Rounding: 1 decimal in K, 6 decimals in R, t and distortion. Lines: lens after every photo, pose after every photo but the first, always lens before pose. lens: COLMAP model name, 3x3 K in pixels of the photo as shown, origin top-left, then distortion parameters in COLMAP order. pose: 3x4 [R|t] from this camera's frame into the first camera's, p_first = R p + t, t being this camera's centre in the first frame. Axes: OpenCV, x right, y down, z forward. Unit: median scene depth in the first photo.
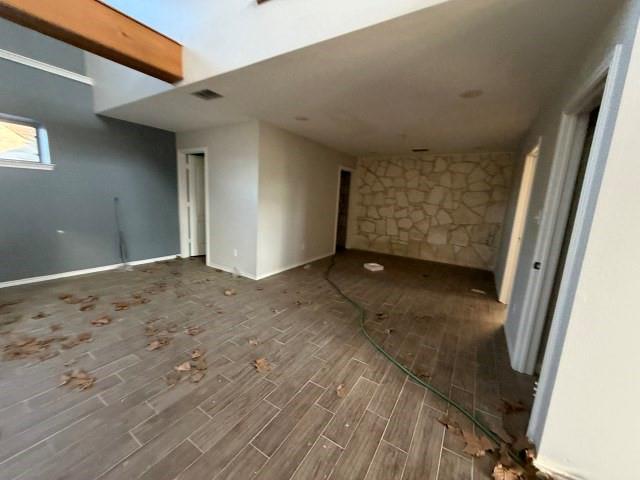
lens RADIAL K [[254.2, 0, 319.7], [0, 254.2, 238.4], [0, 0, 1]] dist [-0.000884, -0.000738]
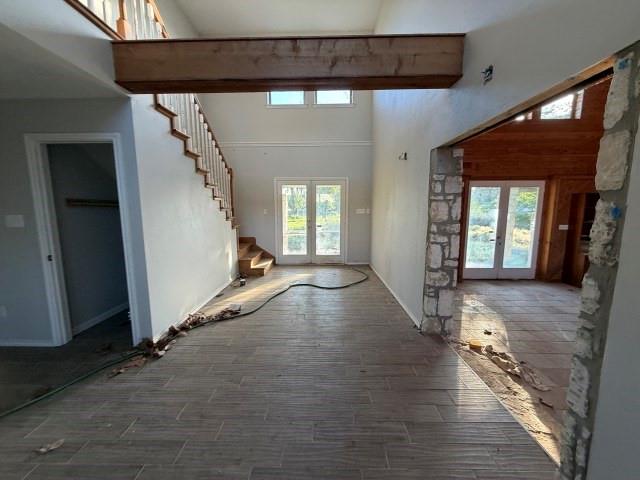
lens RADIAL K [[254.2, 0, 316.4], [0, 254.2, 240.0], [0, 0, 1]] dist [-0.000884, -0.000738]
pose [[-0.514010, -0.158930, 0.842933, -0.871832], [0.114019, 0.961307, 0.250776, -0.142114], [-0.850173, 0.225011, -0.476000, 0.464898]]
